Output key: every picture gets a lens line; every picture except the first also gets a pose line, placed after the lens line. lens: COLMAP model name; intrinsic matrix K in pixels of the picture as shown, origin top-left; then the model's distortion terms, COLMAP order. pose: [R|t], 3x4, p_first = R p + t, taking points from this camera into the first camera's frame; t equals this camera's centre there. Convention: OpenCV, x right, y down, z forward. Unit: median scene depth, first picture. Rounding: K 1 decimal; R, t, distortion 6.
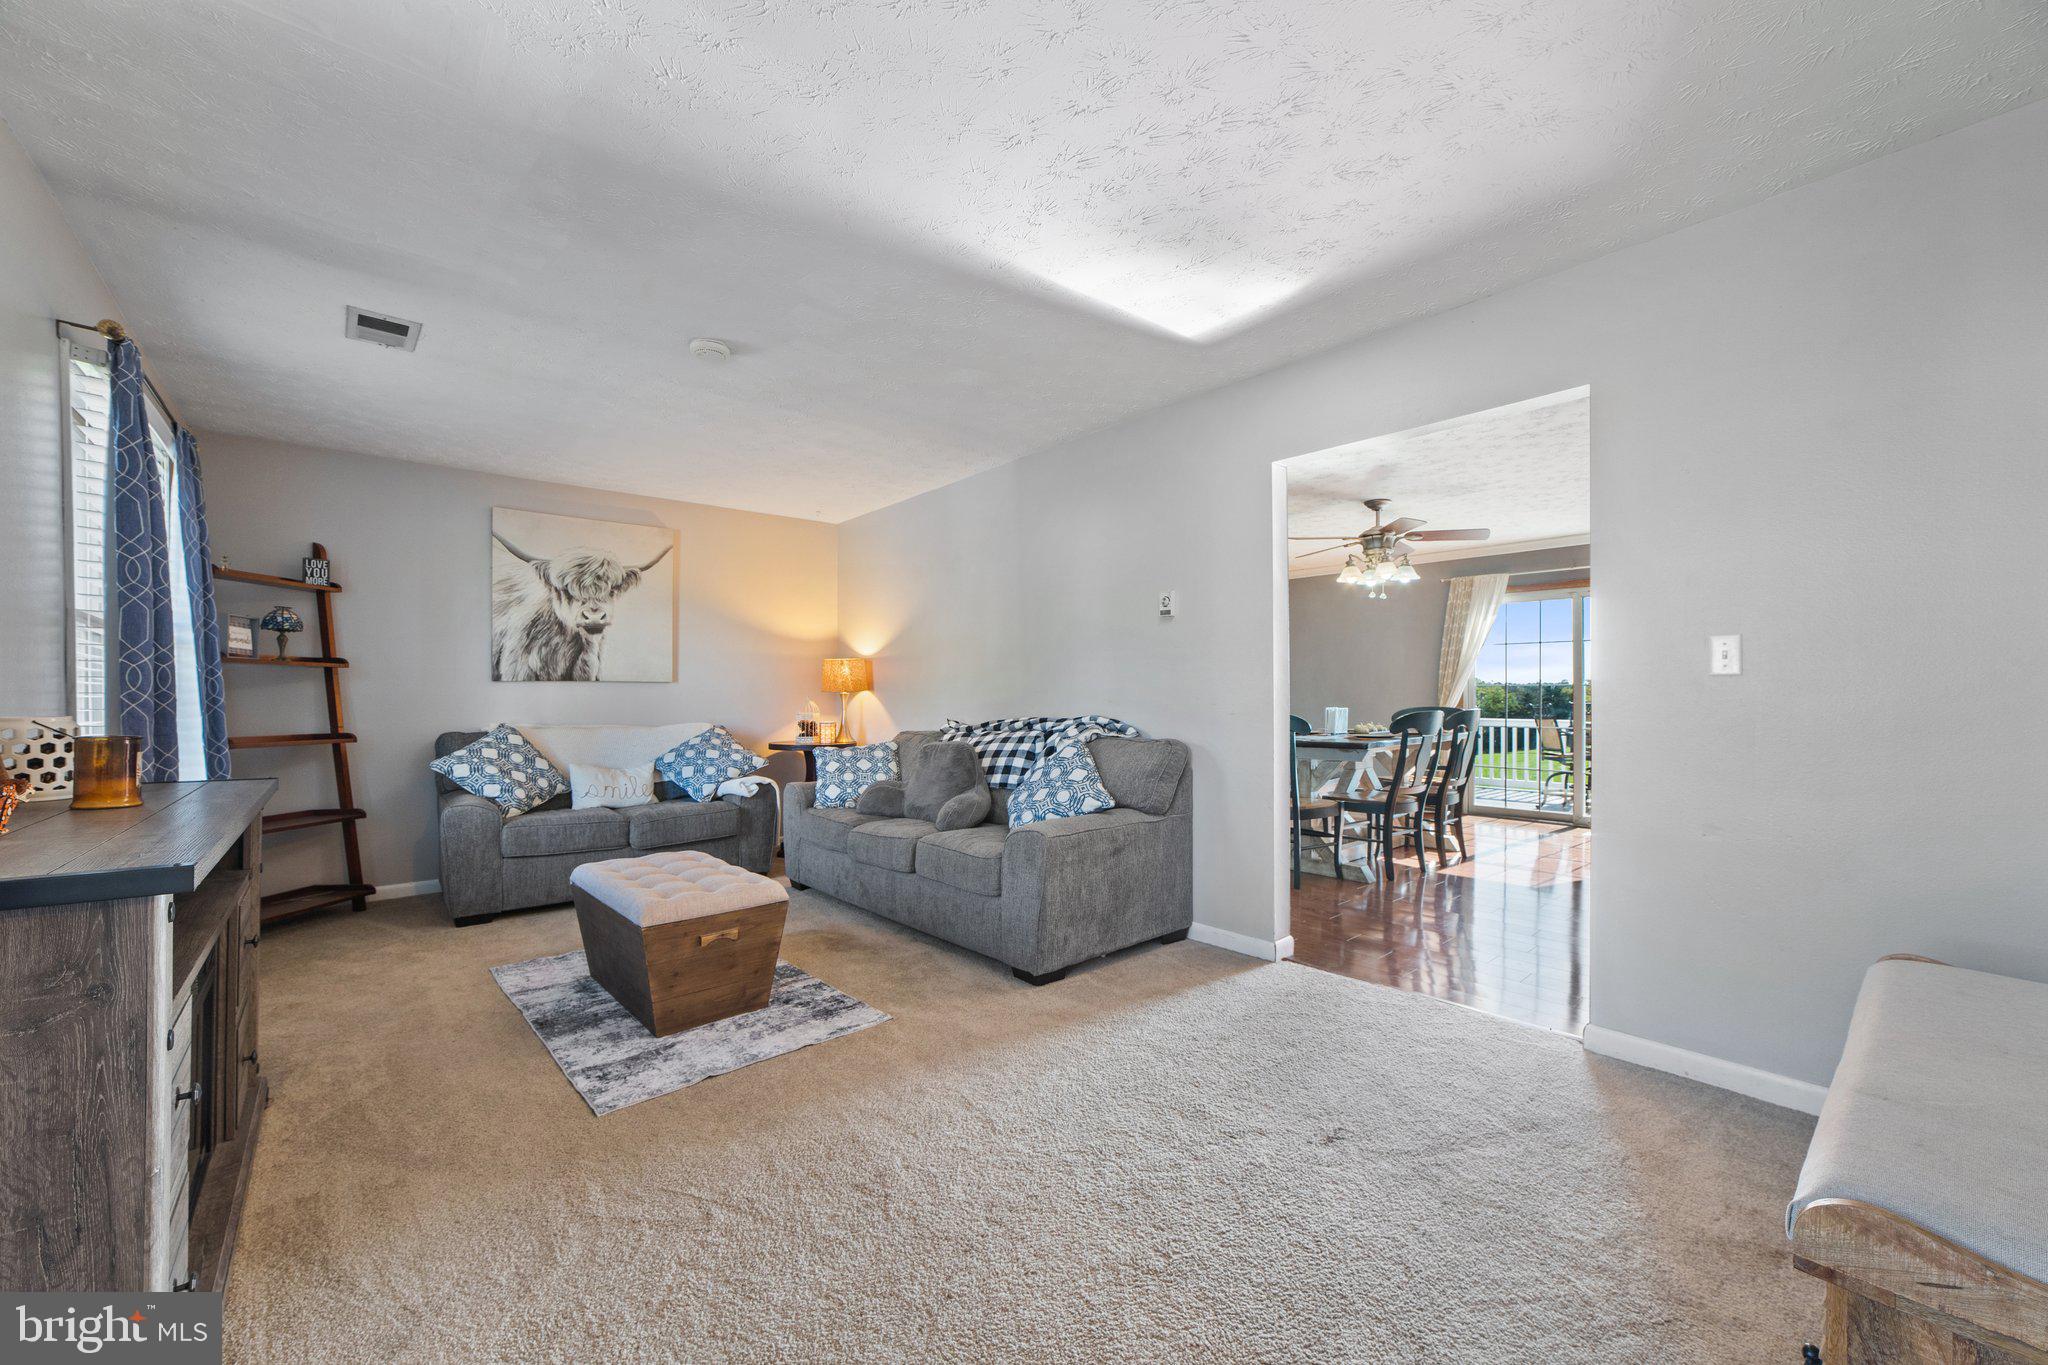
lens RADIAL K [[786.6, 0, 1003.1], [0, 786.6, 698.6], [0, 0, 1]] dist [-0.016279, 0.003231]
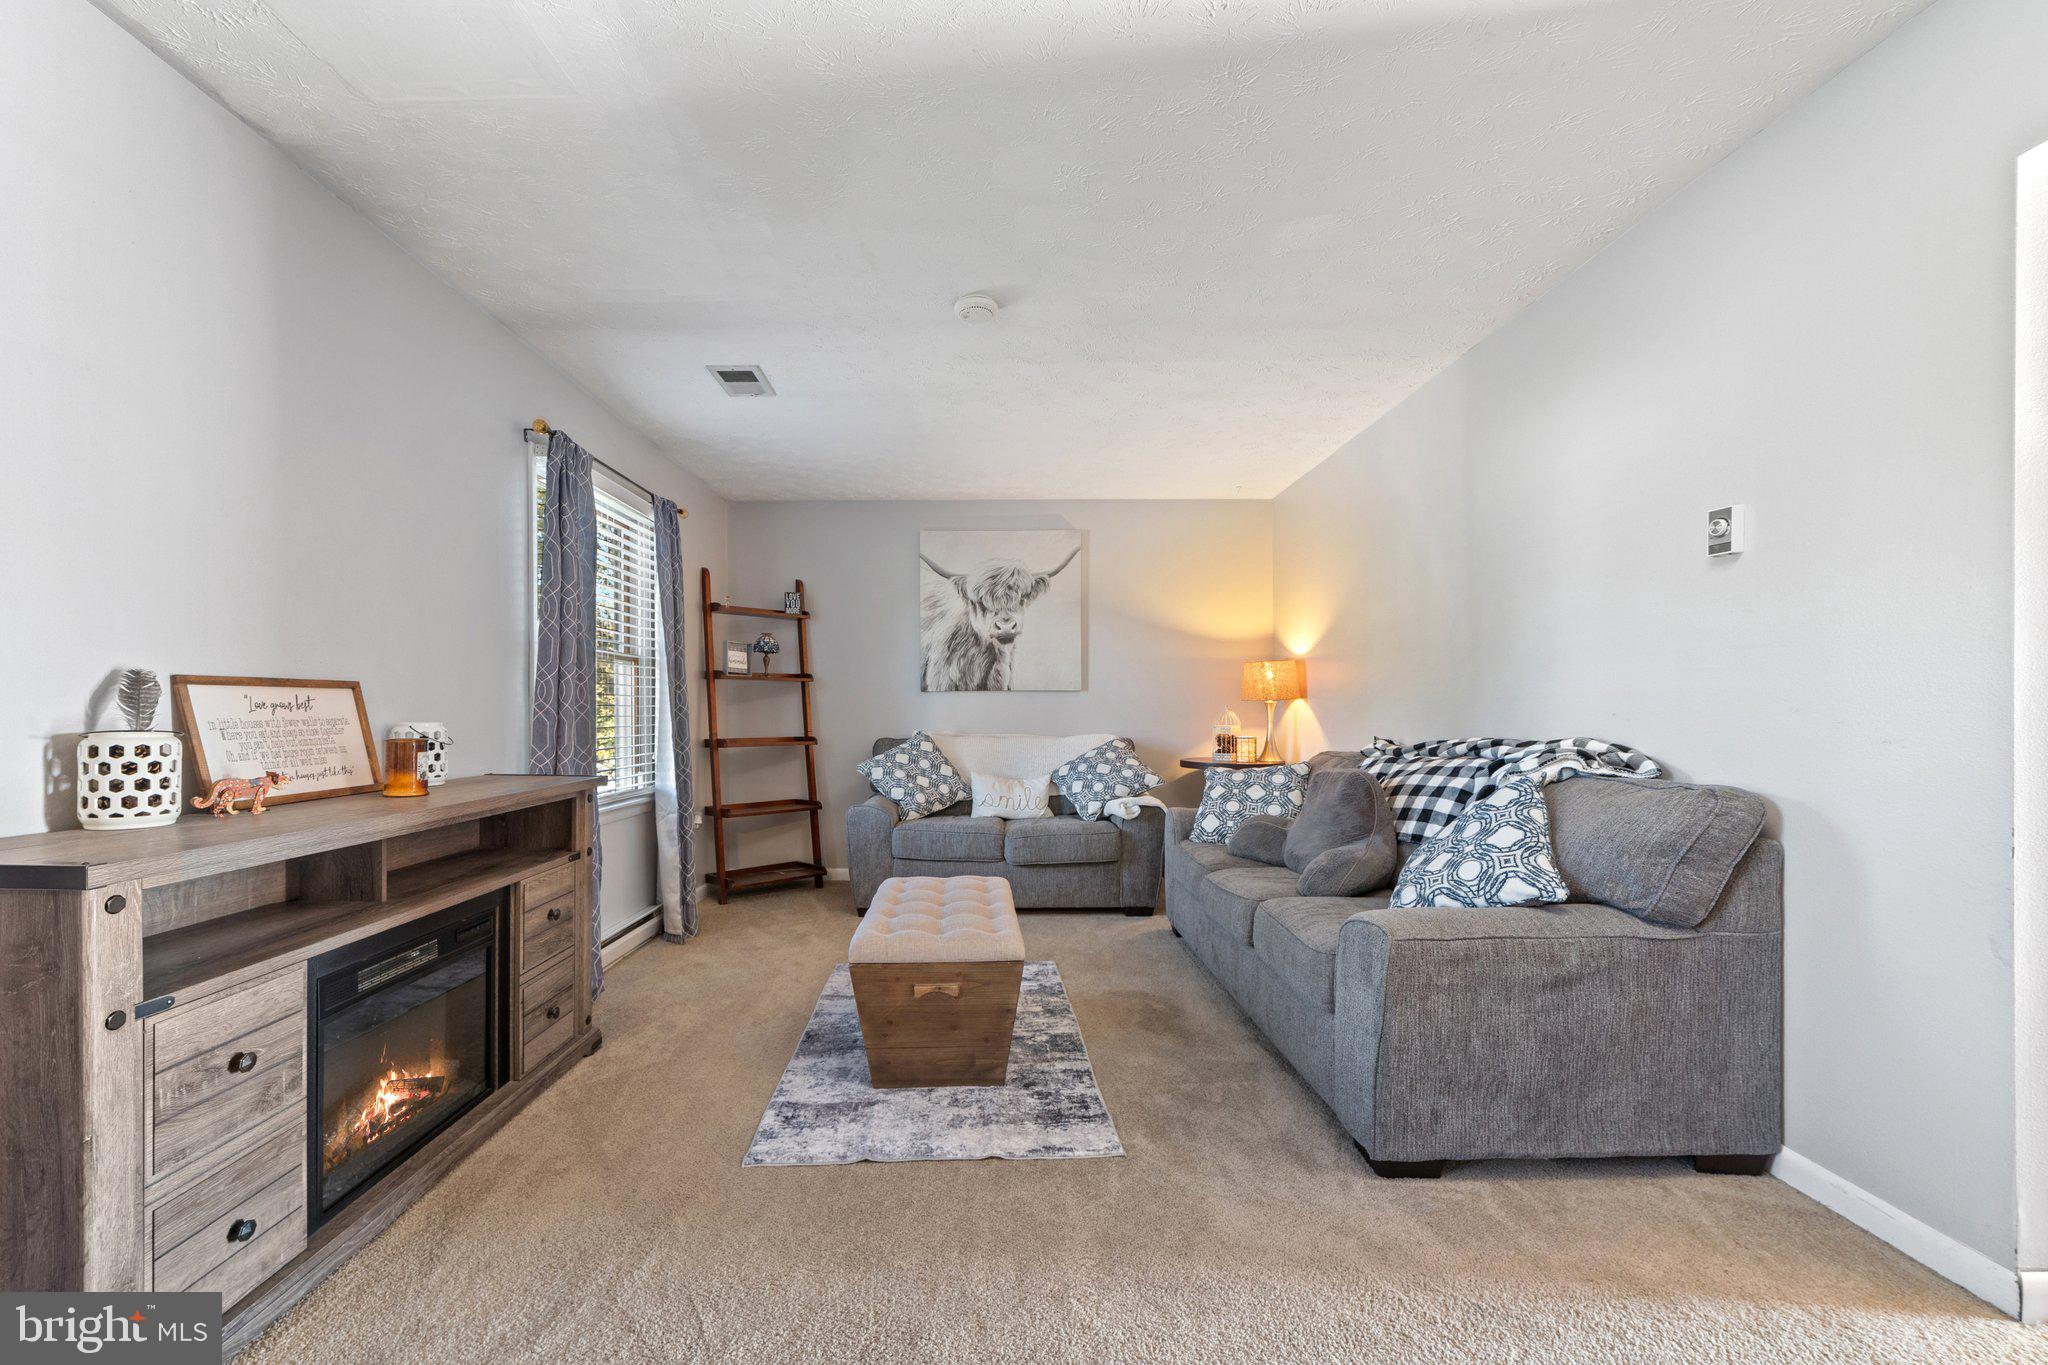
lens RADIAL K [[802.2, 0, 993.8], [0, 802.2, 705.2], [0, 0, 1]] dist [-0.020585, 0.007485]
pose [[0.769431, -0.000439, -0.638730, 0.151302], [-0.001571, 0.999995, -0.002579, -0.001085], [0.638728, 0.002988, 0.769427, 0.236207]]
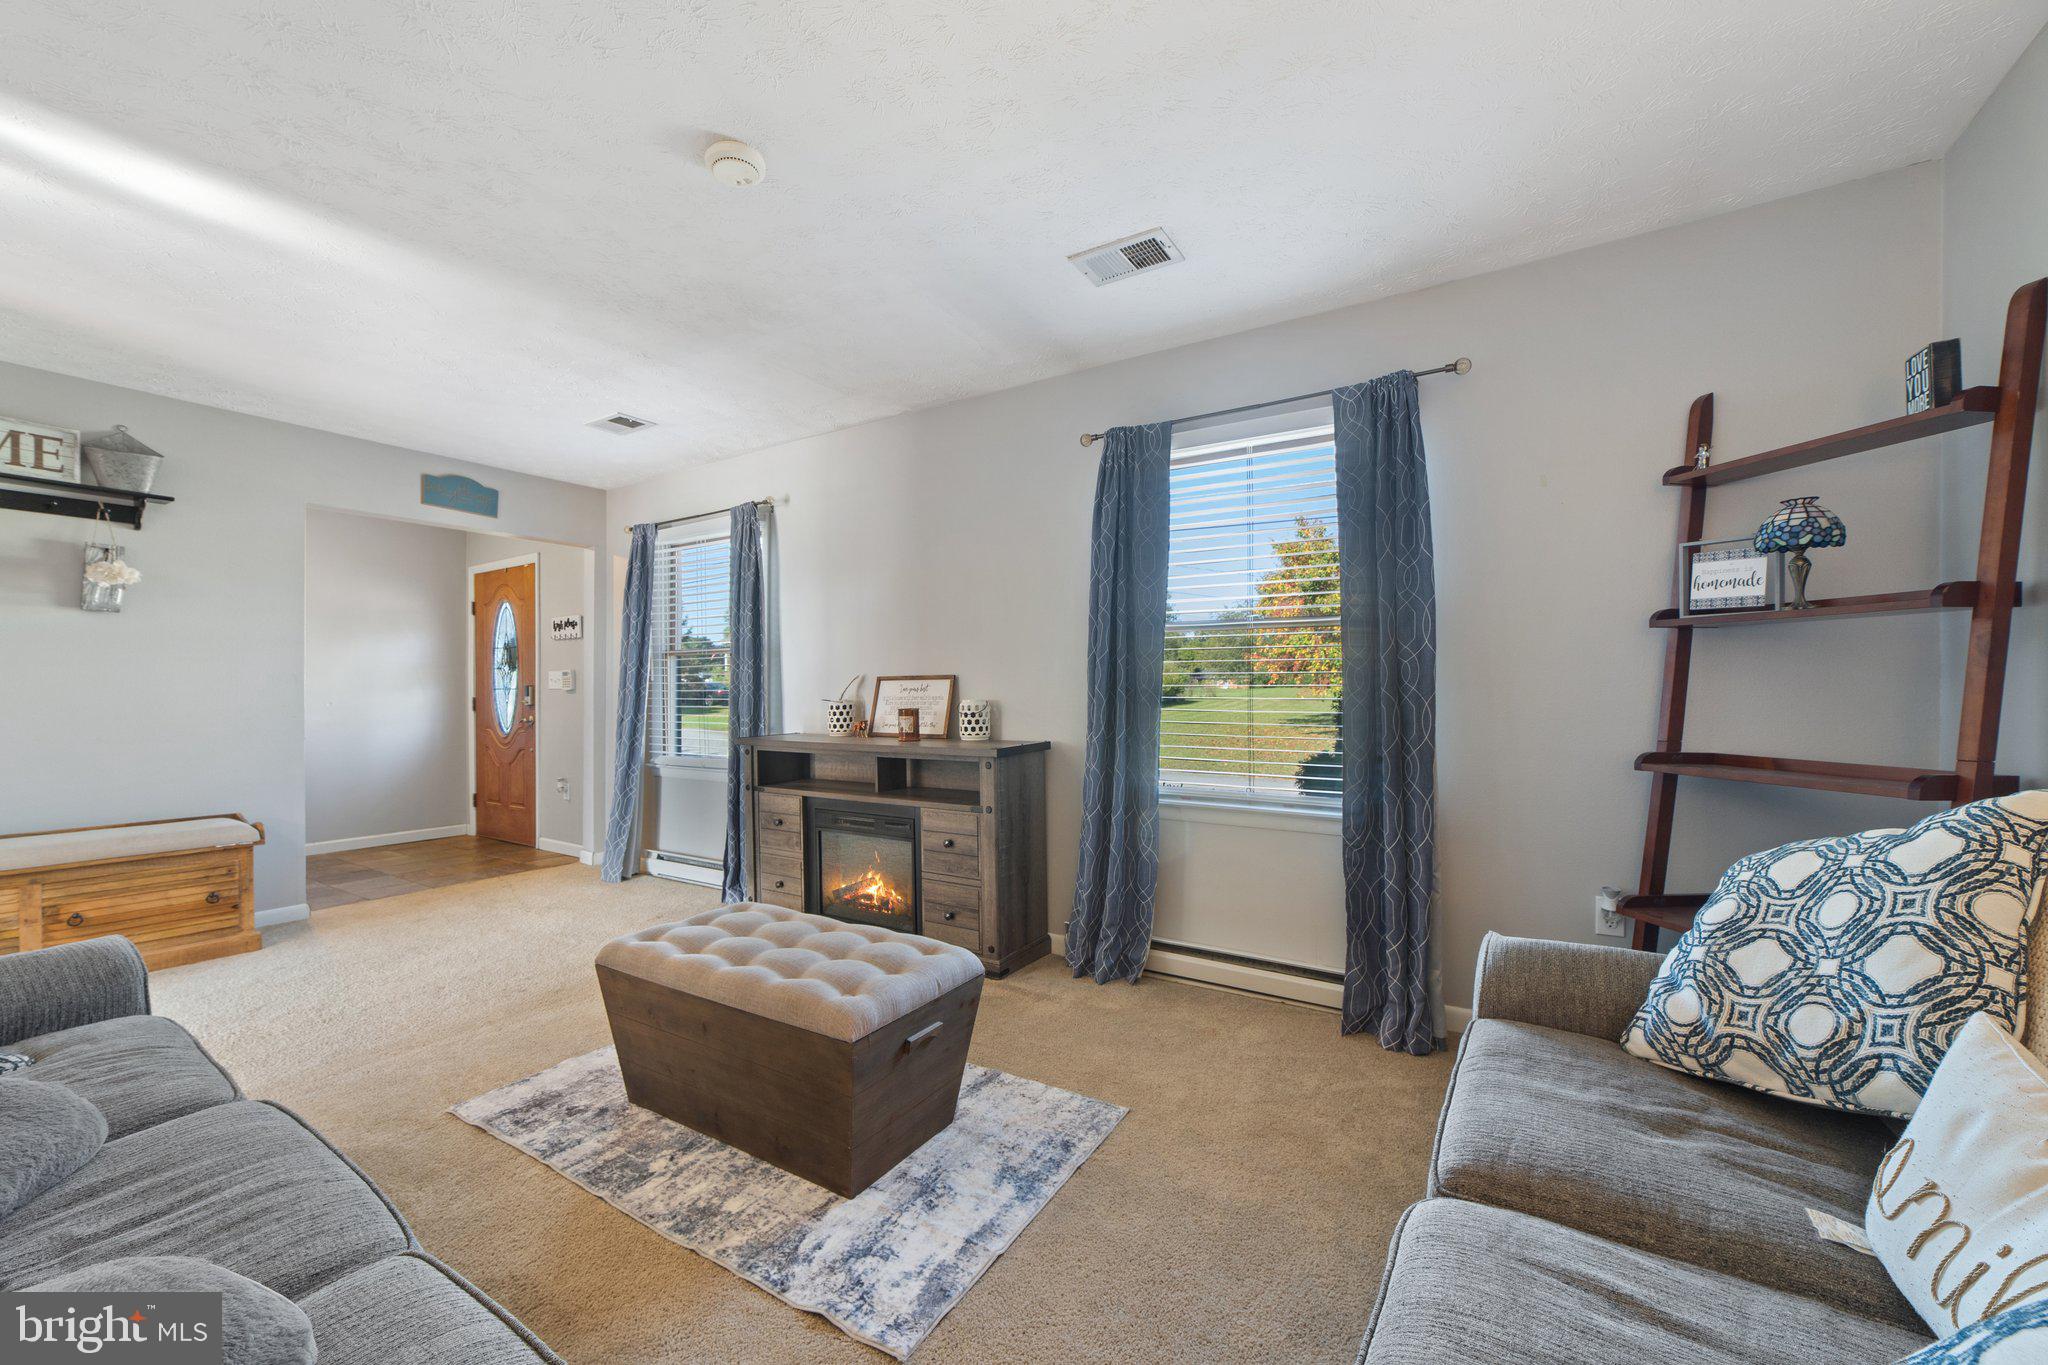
lens RADIAL K [[805.0, 0, 995.8], [0, 805.0, 682.2], [0, 0, 1]] dist [-0.015328, 0.004173]
pose [[-0.957624, 0.001337, -0.288018, -0.281822], [0.004023, 0.999954, -0.008735, -0.001108], [0.287993, -0.009523, -0.957585, 1.242678]]
